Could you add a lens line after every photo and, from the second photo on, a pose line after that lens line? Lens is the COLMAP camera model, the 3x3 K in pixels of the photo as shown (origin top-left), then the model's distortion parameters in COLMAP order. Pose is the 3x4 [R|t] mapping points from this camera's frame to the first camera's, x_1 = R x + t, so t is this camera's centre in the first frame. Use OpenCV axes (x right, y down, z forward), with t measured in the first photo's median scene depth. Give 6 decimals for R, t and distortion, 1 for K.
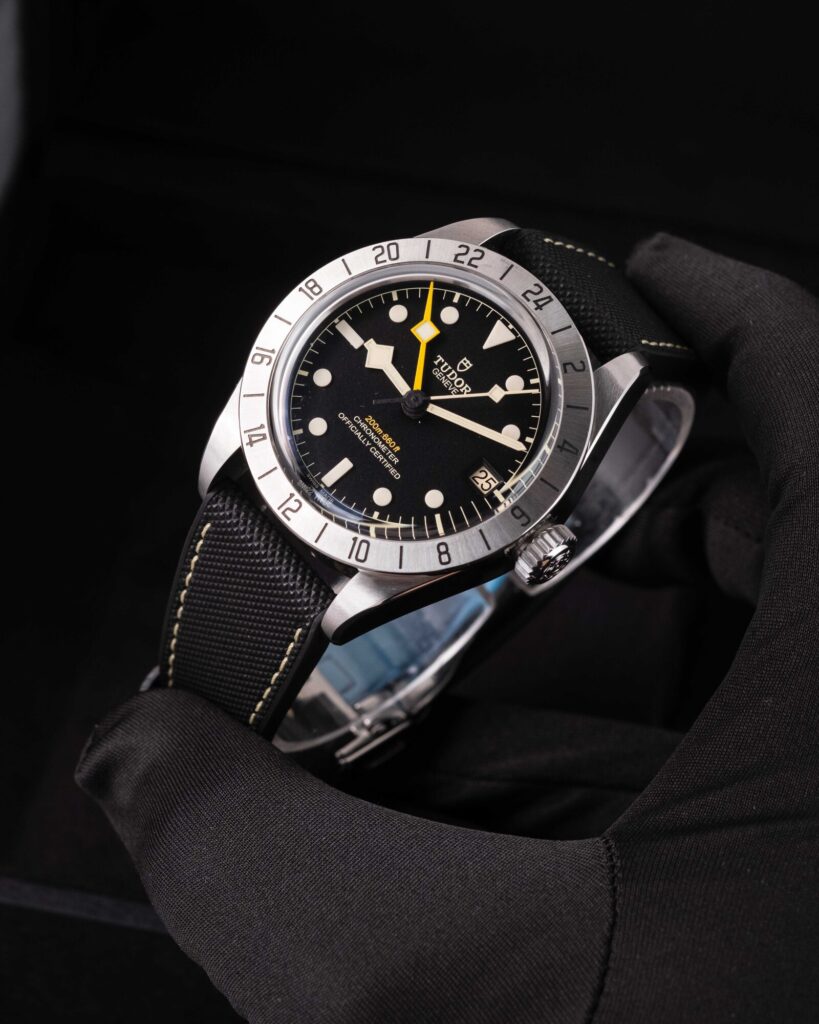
lens RADIAL K [[4109.8, 0, 417.4], [0, 4109.8, 509.3], [0, 0, 1]] dist [0.256594, 0.000000]
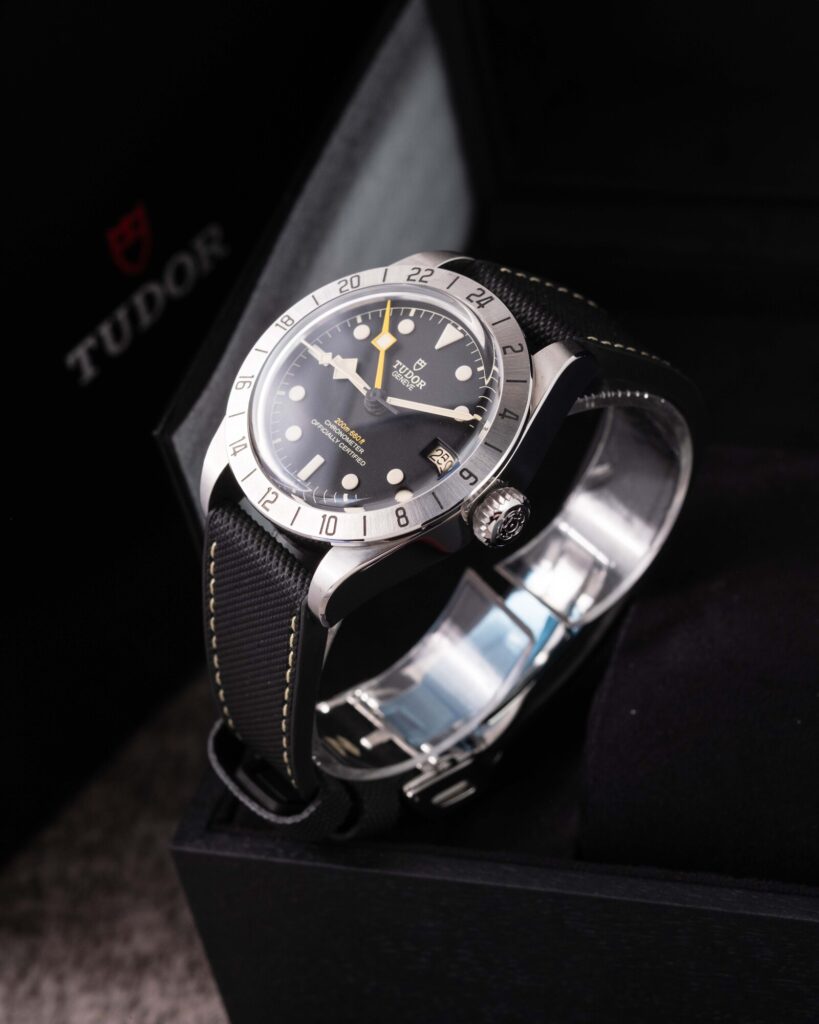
lens RADIAL K [[4109.8, 0, 407.2], [0, 4109.8, 506.3], [0, 0, 1]] dist [0.256594, 0.000000]
pose [[0.981012, -0.114706, -0.156389, 0.176756], [0.075511, 0.968624, -0.236783, 0.263438], [0.178643, 0.220477, 0.958893, -0.052980]]
